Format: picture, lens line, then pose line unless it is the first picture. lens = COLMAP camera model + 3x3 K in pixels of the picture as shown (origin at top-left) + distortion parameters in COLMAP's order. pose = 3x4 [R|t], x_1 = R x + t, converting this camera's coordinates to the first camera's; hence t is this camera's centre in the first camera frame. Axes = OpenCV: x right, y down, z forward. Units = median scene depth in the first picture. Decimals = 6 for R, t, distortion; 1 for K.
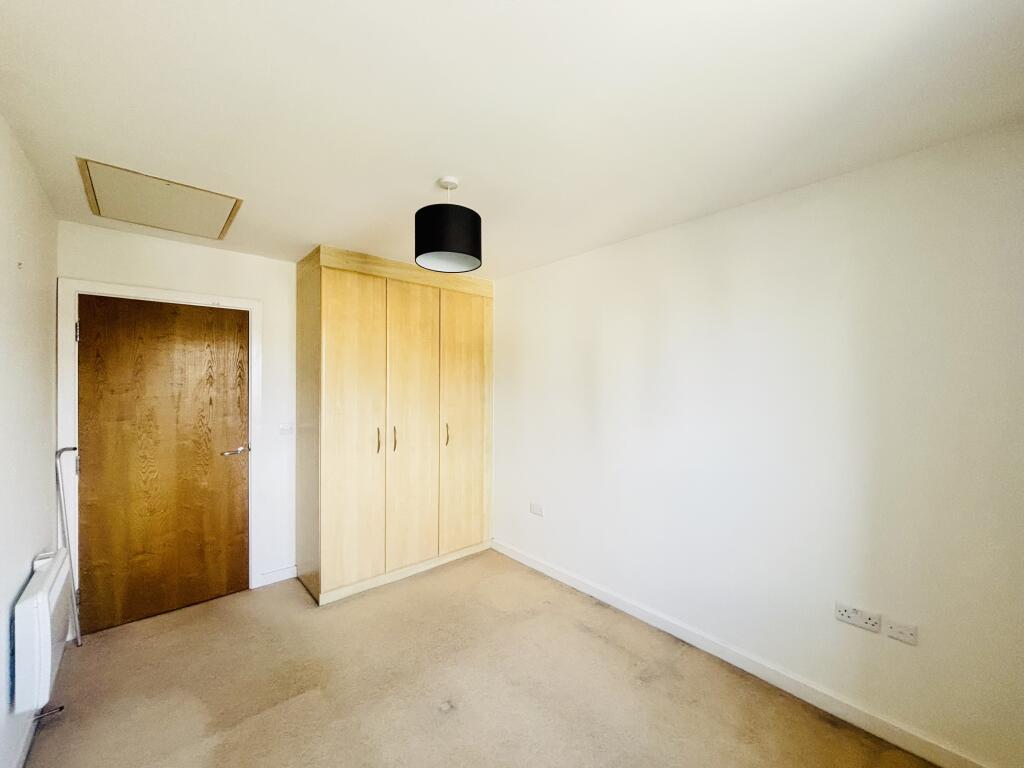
lens RADIAL K [[413.3, 0, 512.0], [0, 413.3, 384.0], [0, 0, 1]] dist [0.000220, 0.000191]
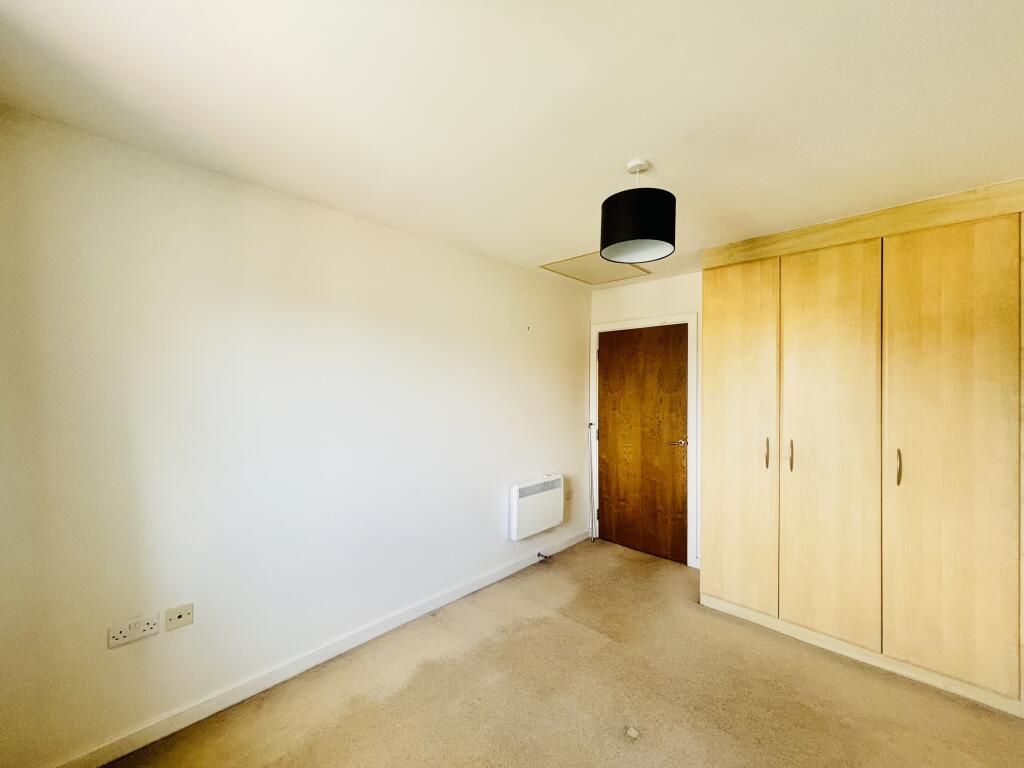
lens RADIAL K [[413.3, 0, 512.0], [0, 413.3, 384.0], [0, 0, 1]] dist [0.000220, 0.000191]
pose [[0.081794, -0.007758, -0.996619, 0.502741], [-0.006844, 0.999942, -0.008346, 0.006884], [0.996626, 0.007503, 0.081736, 0.441368]]
